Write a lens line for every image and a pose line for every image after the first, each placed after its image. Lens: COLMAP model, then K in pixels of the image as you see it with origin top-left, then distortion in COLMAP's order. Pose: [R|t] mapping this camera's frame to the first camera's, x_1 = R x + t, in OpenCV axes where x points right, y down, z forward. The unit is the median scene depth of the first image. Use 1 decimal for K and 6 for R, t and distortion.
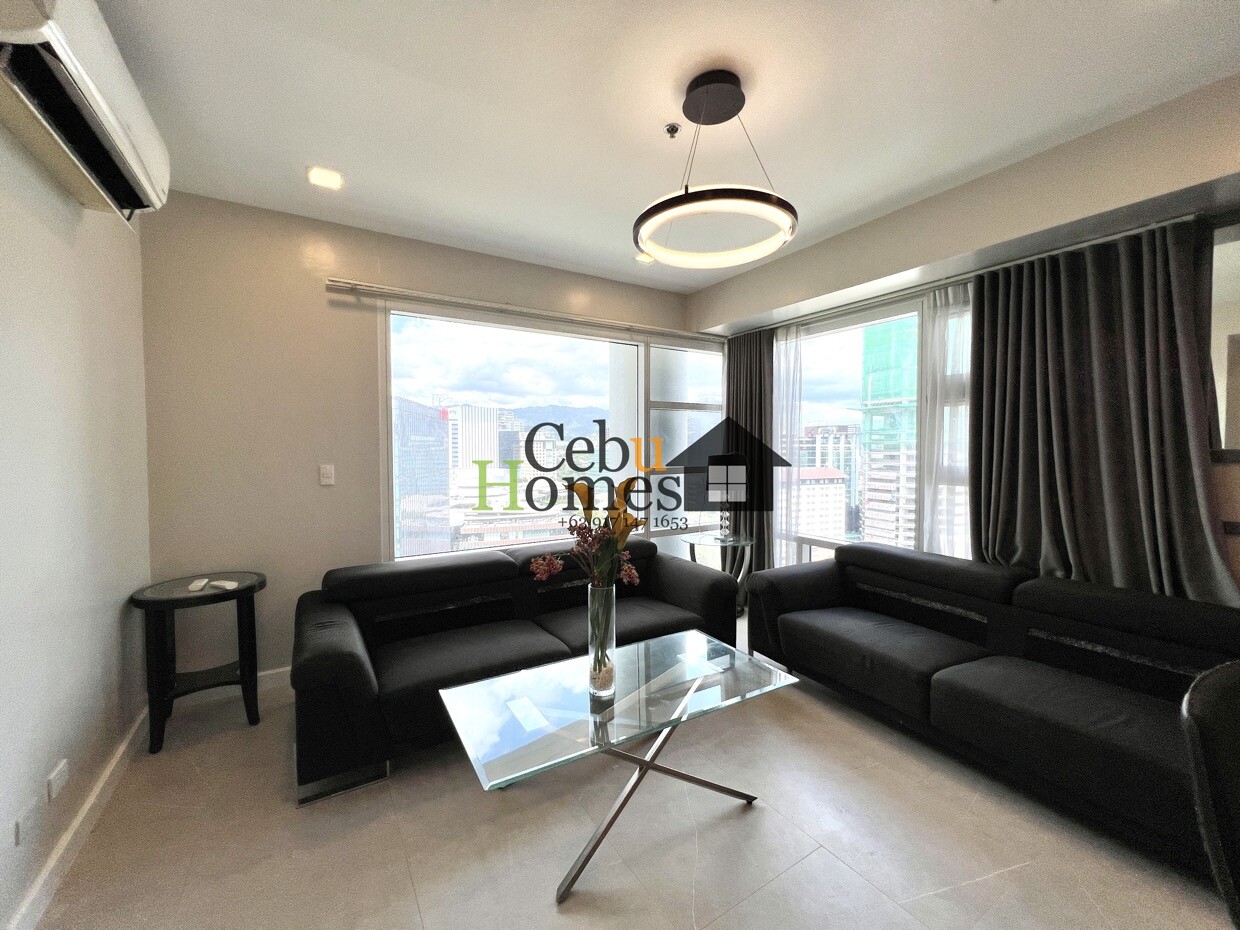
lens RADIAL K [[498.0, 0, 620.0], [0, 498.0, 465.0], [0, 0, 1]] dist [-0.000582, 0.000210]
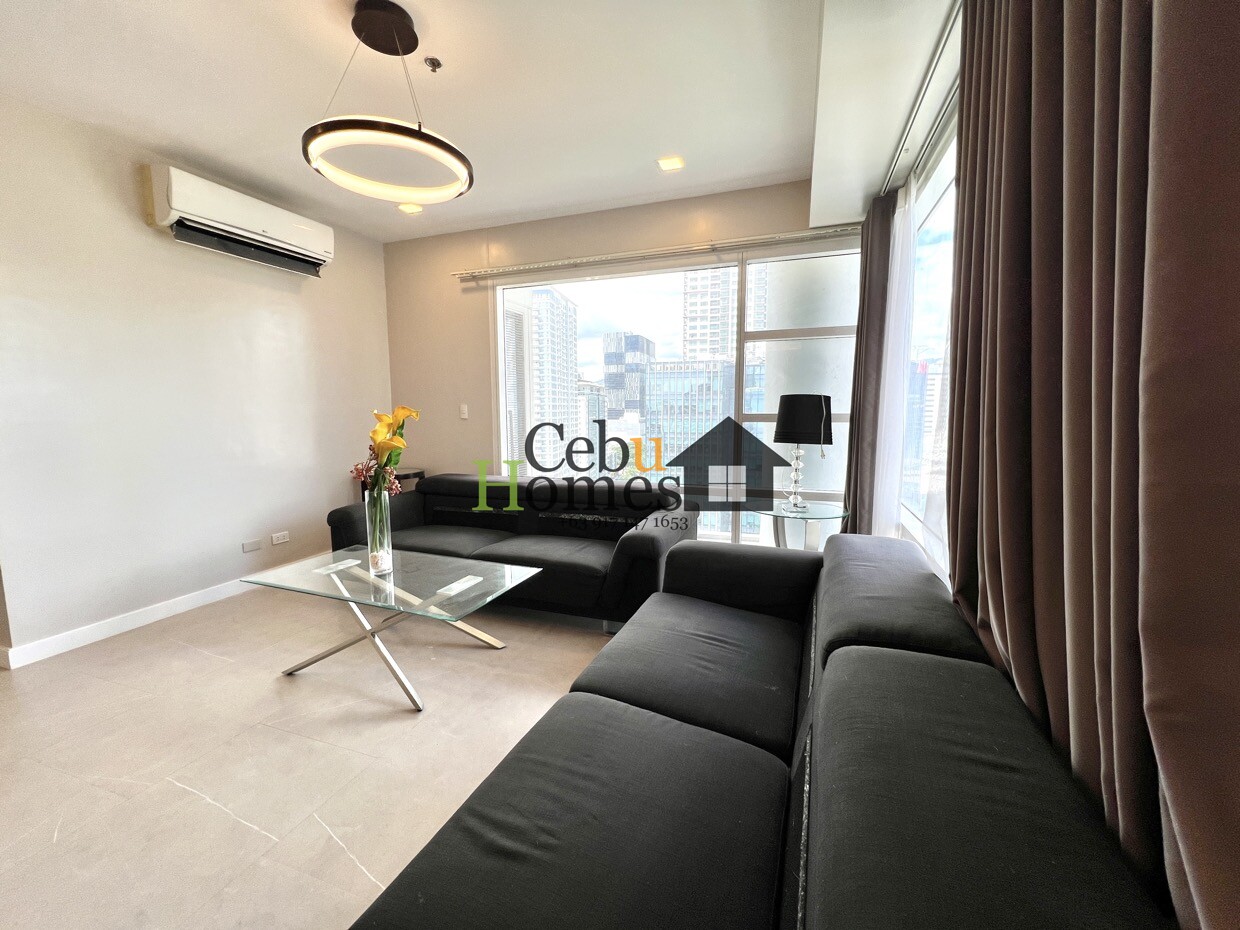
lens RADIAL K [[498.0, 0, 620.0], [0, 498.0, 465.0], [0, 0, 1]] dist [-0.000582, 0.000210]
pose [[0.626731, 0.092816, -0.773688, 1.002358], [-0.018734, 0.994389, 0.104117, 0.016551], [0.779011, -0.050758, 0.624953, 0.517425]]
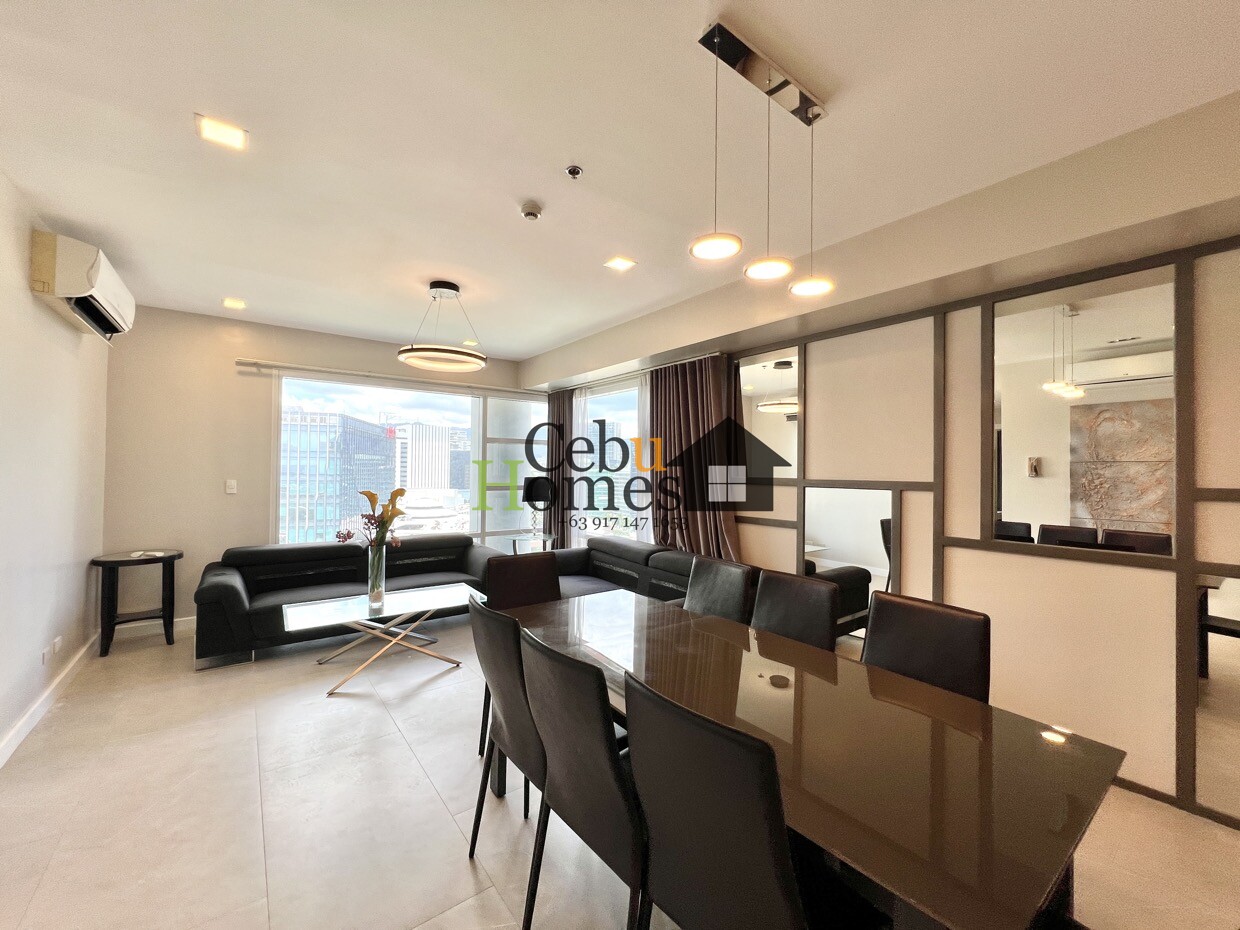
lens RADIAL K [[498.0, 0, 620.0], [0, 498.0, 465.0], [0, 0, 1]] dist [-0.000582, 0.000210]
pose [[0.996045, 0.014454, 0.087669, 0.524829], [-0.010622, 0.998974, -0.044018, 0.009774], [-0.088216, 0.042913, 0.995177, -0.703039]]
